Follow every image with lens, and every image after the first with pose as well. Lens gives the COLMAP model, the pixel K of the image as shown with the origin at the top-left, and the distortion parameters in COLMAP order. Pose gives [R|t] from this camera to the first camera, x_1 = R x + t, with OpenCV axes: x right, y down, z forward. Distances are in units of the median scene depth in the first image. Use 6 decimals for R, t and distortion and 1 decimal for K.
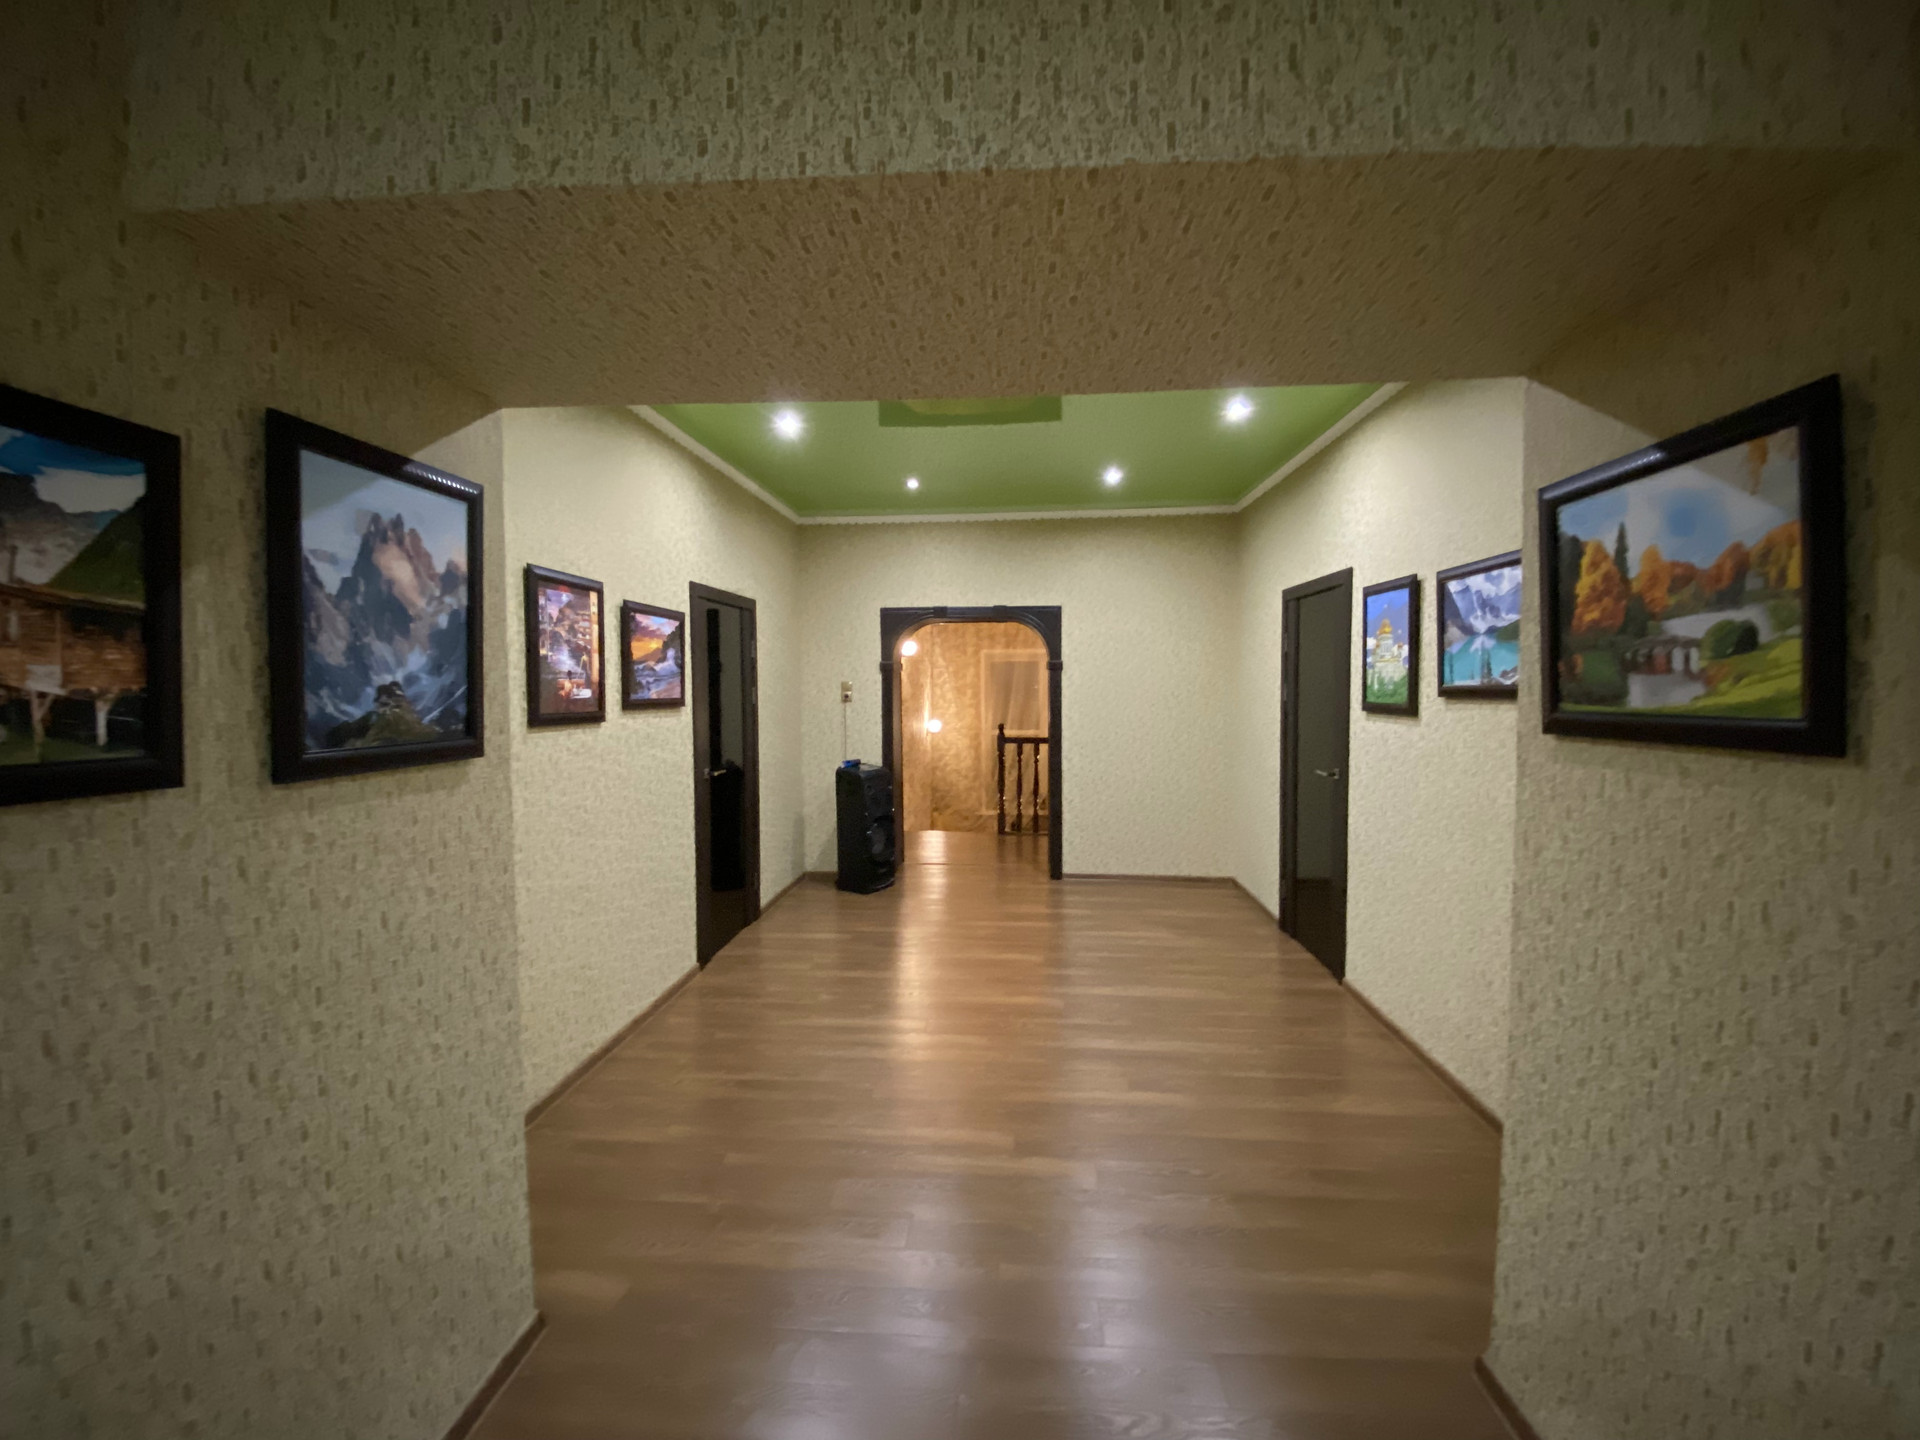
lens RADIAL K [[790.0, 0, 960.0], [0, 790.0, 720.0], [0, 0, 1]] dist [0.009249, -0.015693]
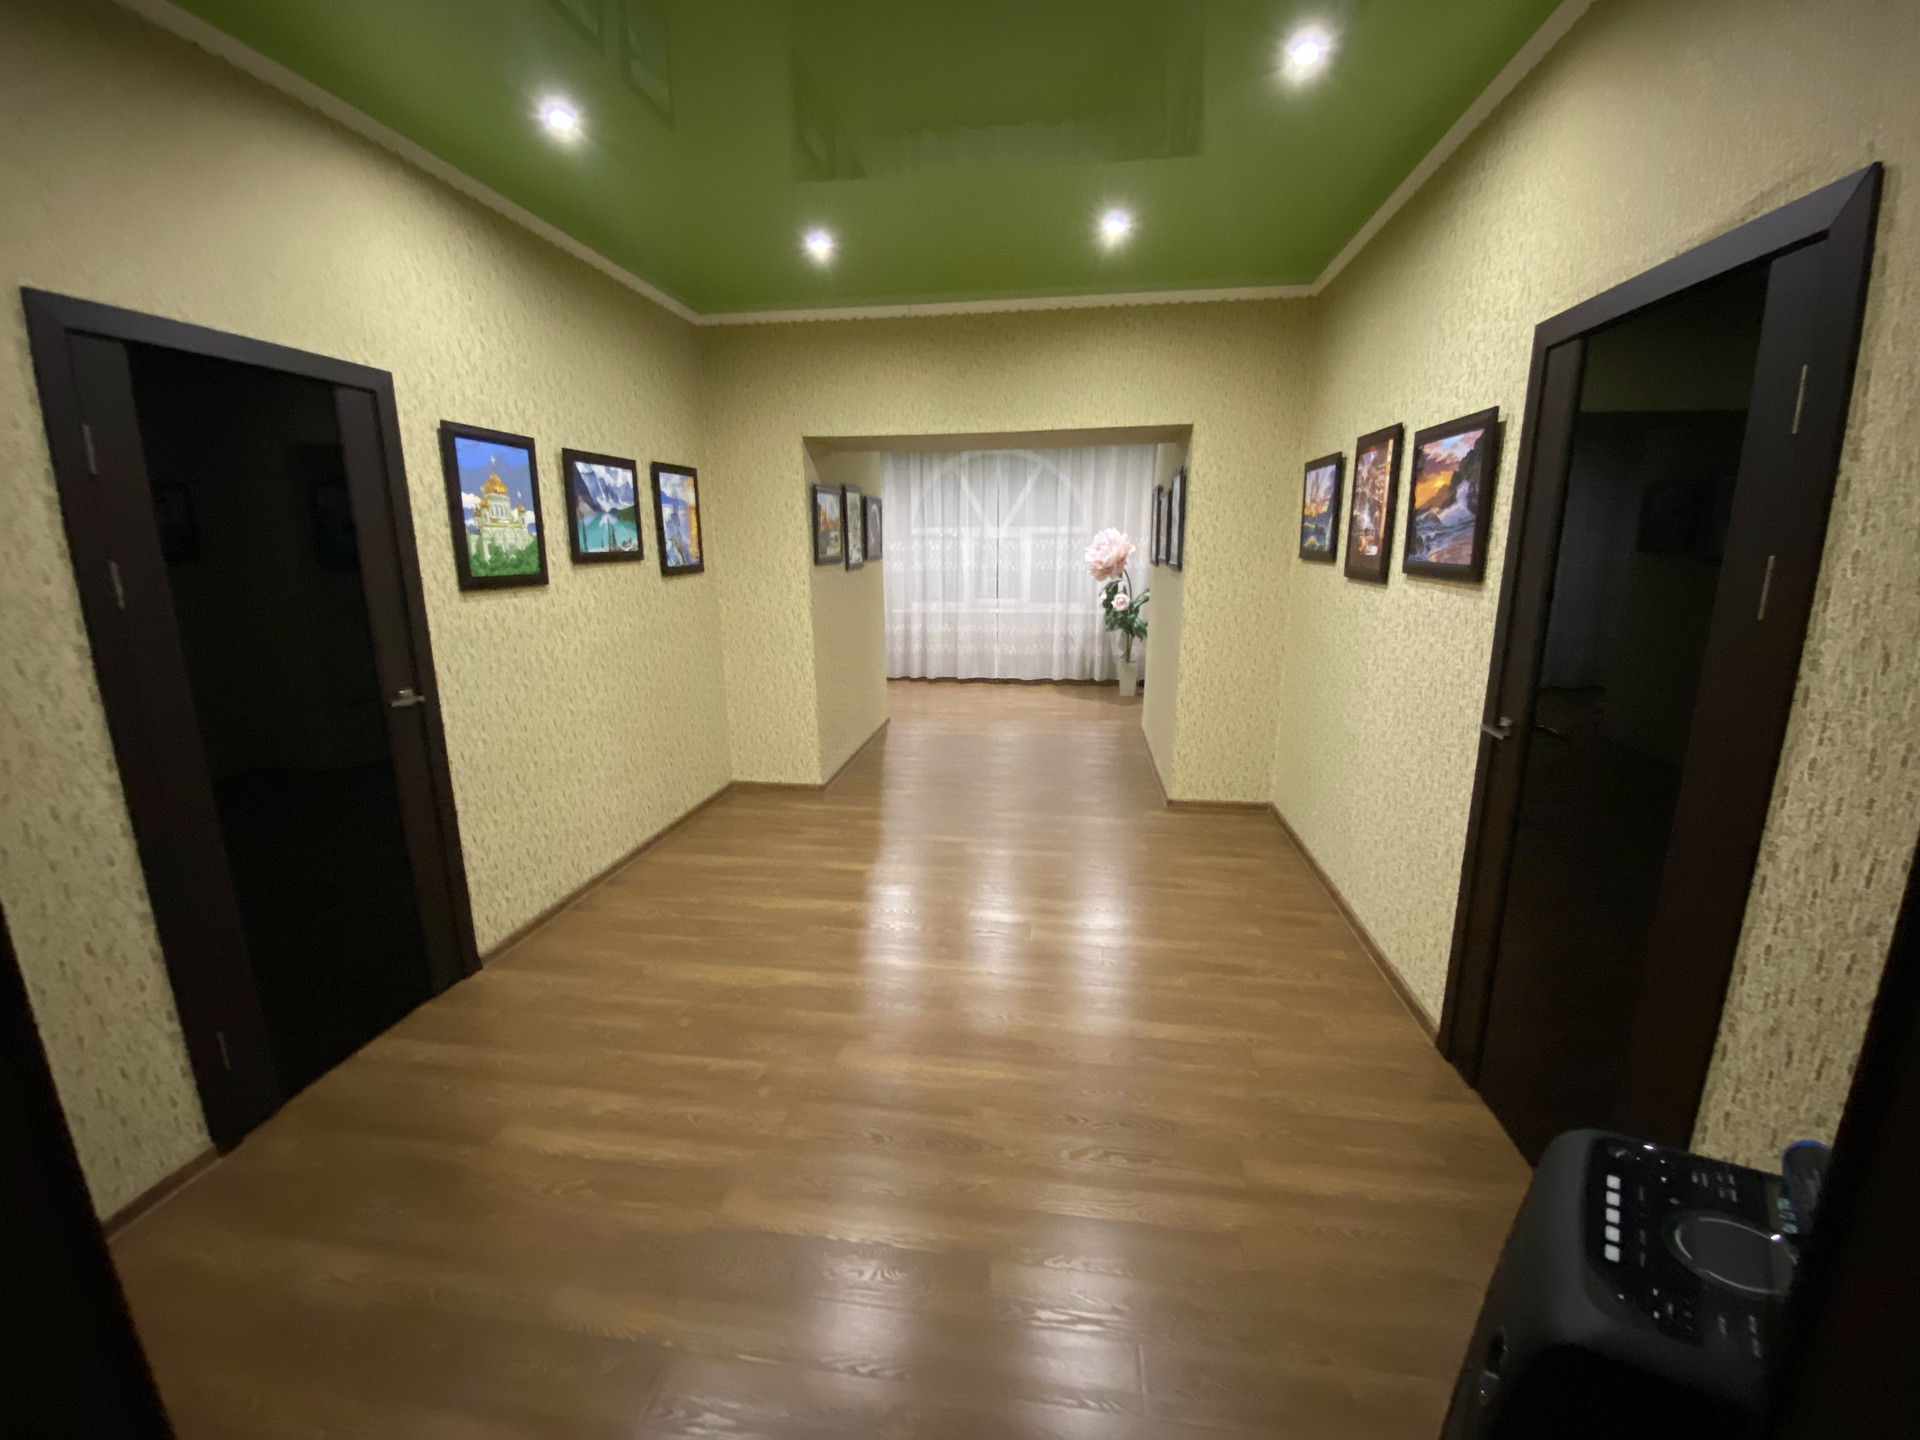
lens RADIAL K [[790.0, 0, 960.0], [0, 790.0, 720.0], [0, 0, 1]] dist [0.009249, -0.015693]
pose [[-0.997480, -0.002148, 0.070911, -0.027904], [0.016546, 0.964933, 0.261976, -0.103826], [-0.068987, 0.262489, -0.962466, 2.186369]]
